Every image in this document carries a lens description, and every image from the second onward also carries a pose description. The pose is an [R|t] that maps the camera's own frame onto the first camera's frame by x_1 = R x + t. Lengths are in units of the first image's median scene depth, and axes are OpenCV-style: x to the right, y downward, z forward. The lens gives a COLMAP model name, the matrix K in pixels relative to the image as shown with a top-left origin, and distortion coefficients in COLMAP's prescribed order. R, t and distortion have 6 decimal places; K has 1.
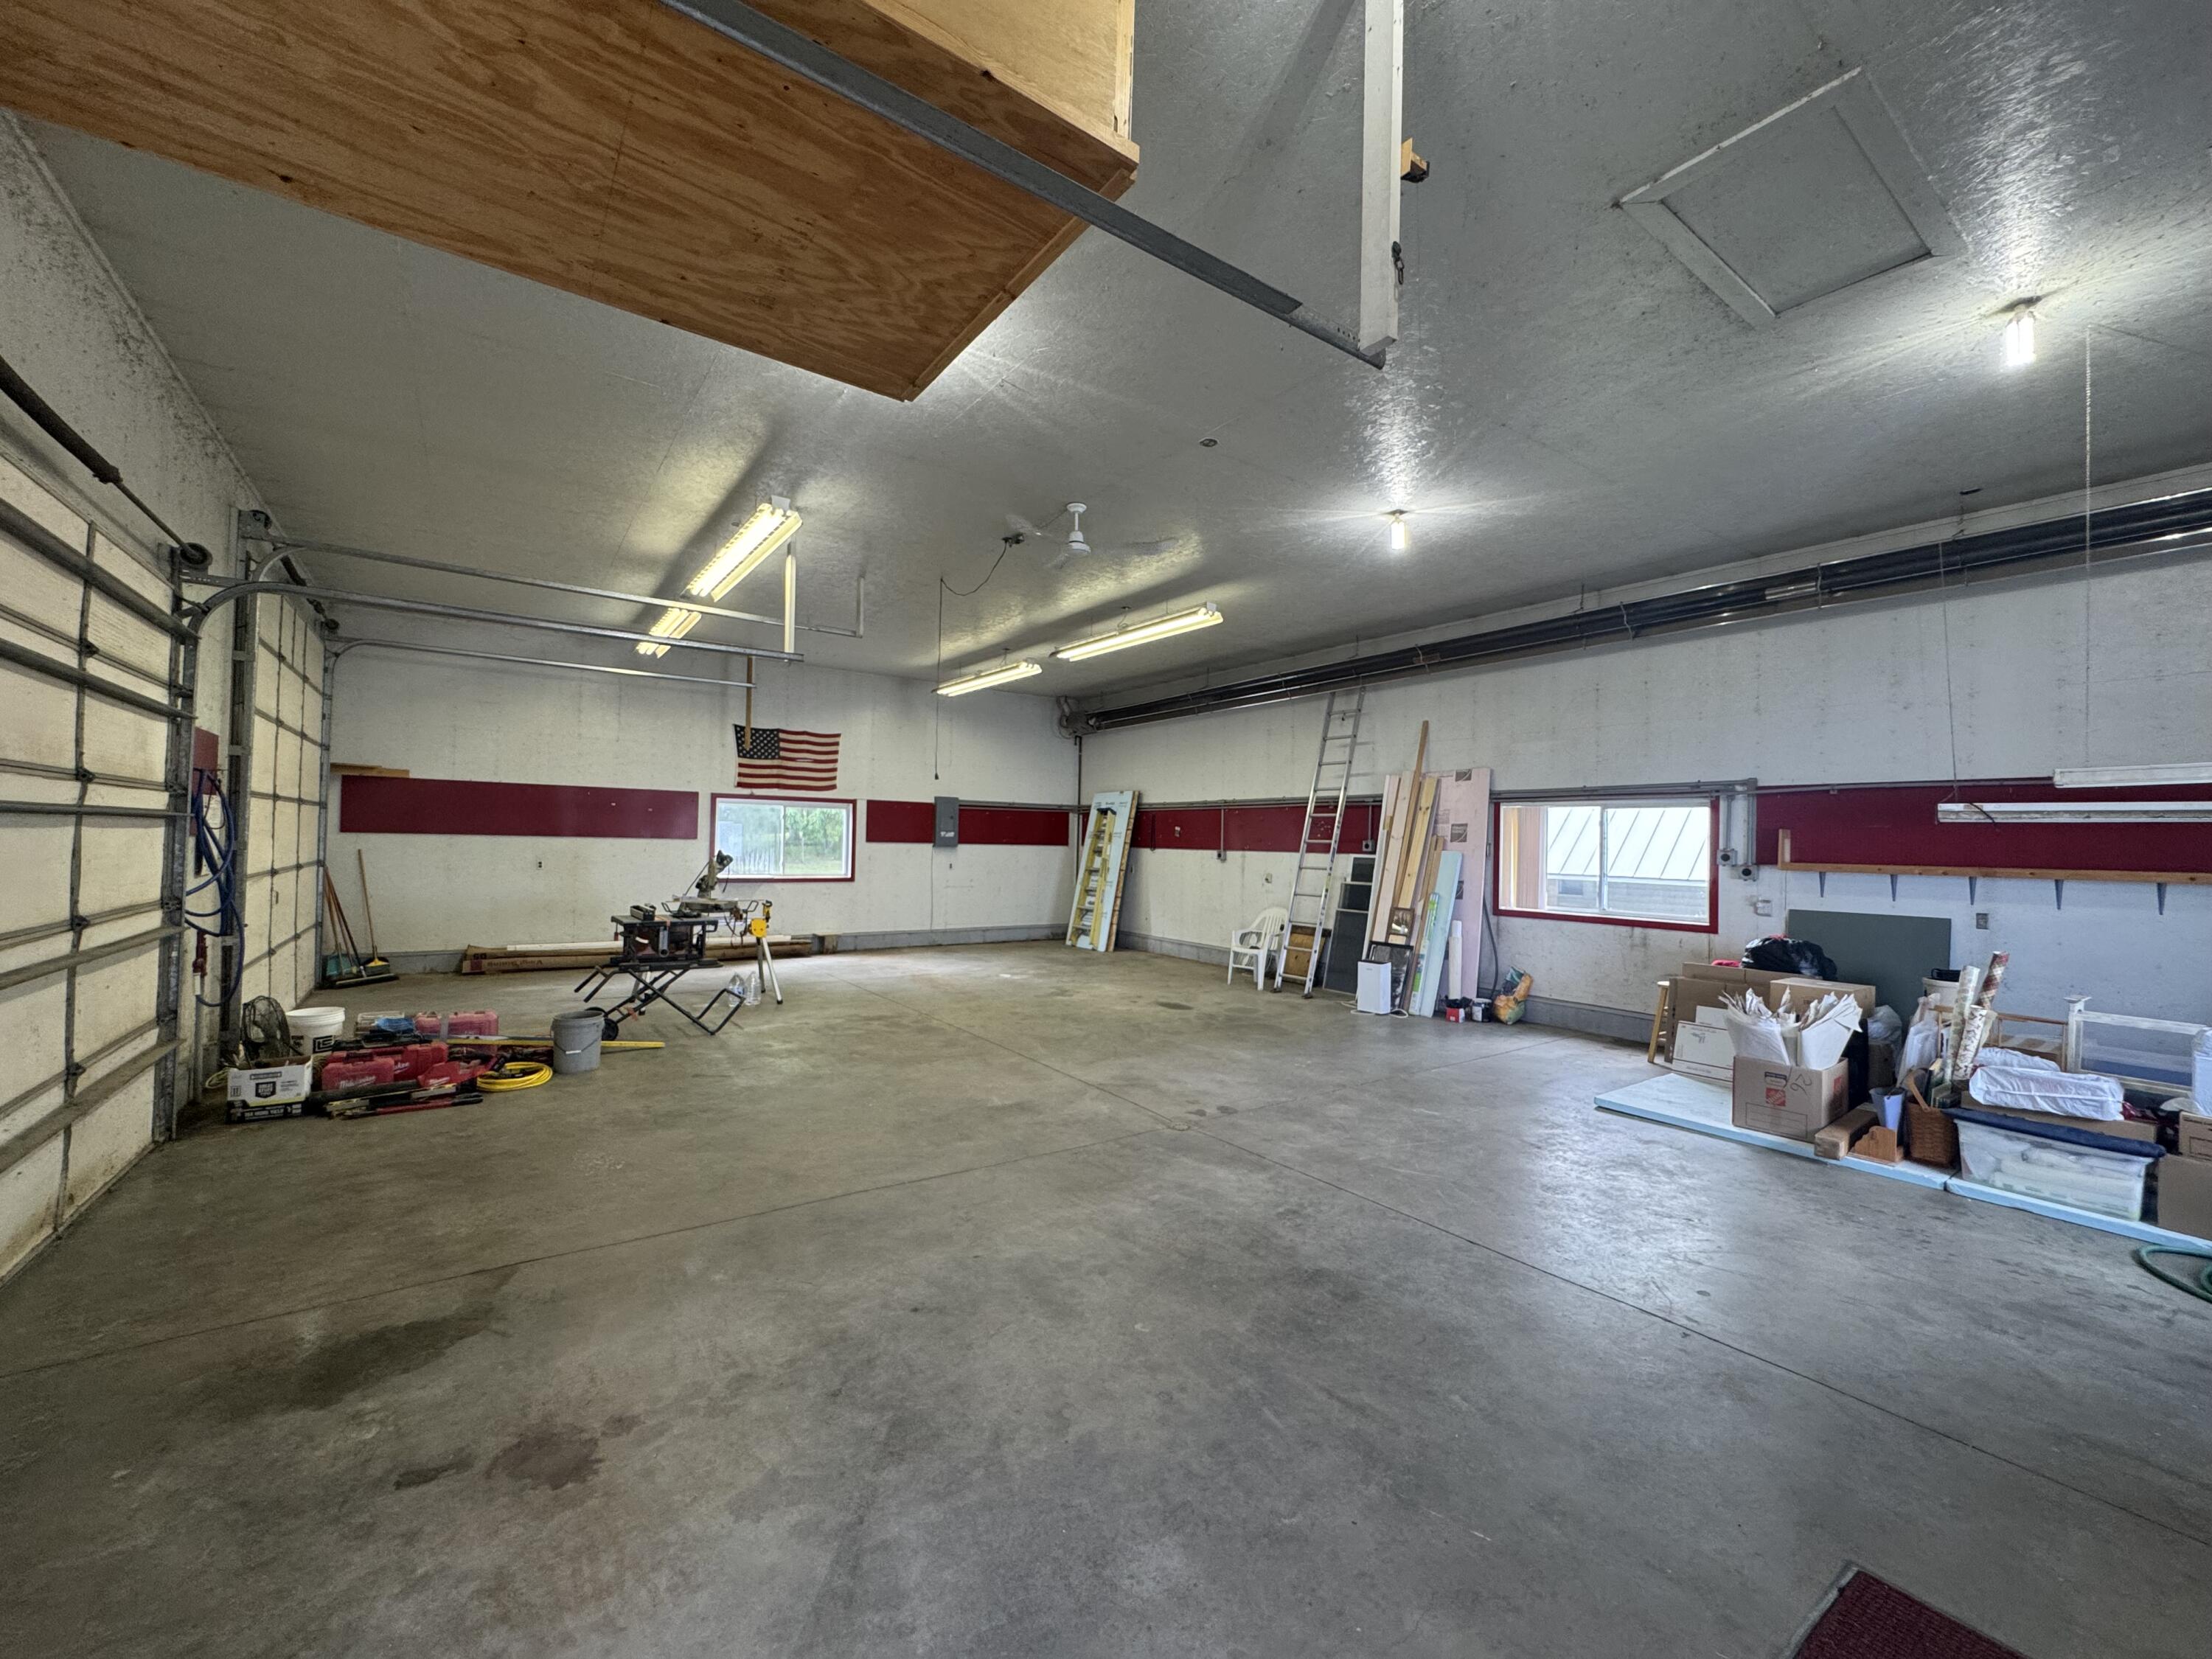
lens RADIAL K [[877.6, 0, 1103.5], [0, 877.6, 829.9], [0, 0, 1]] dist [-0.001506, -0.000158]
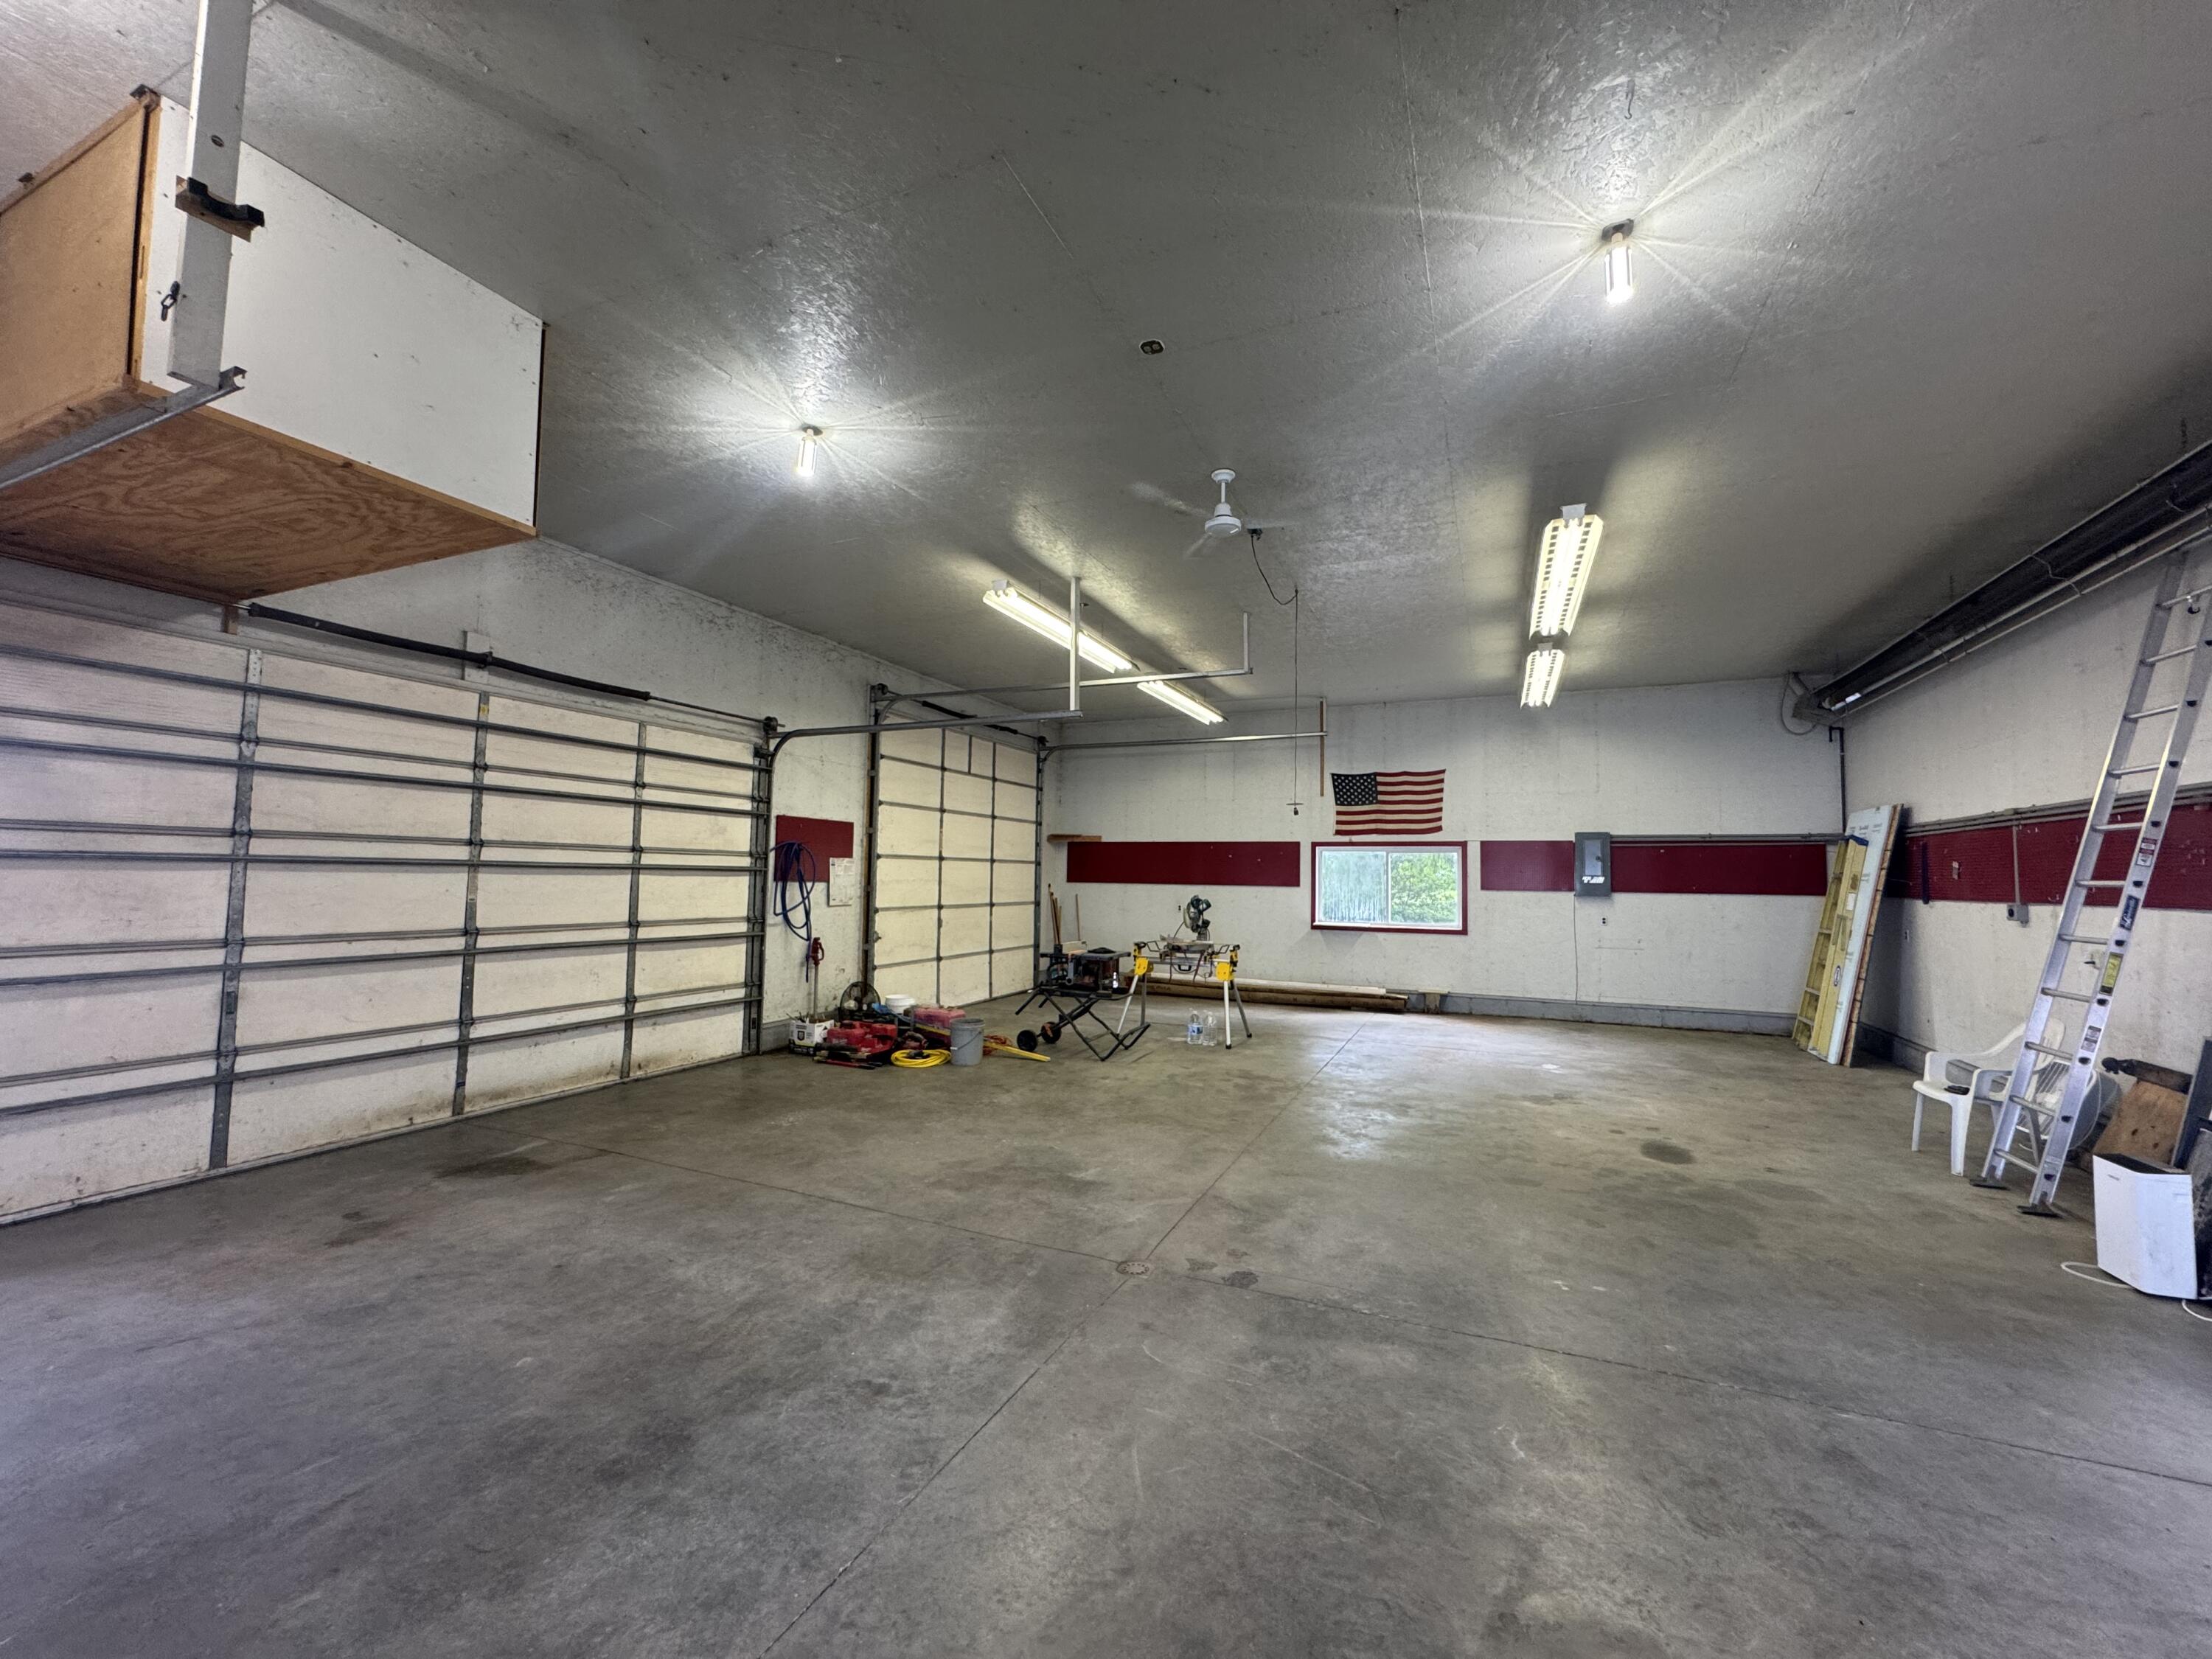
lens RADIAL K [[877.6, 0, 1103.5], [0, 877.6, 829.9], [0, 0, 1]] dist [-0.001506, -0.000158]
pose [[0.512920, -0.060242, -0.856320, 0.696058], [0.008151, 0.997831, -0.065315, 0.020668], [0.858398, 0.026522, 0.512299, 0.571357]]
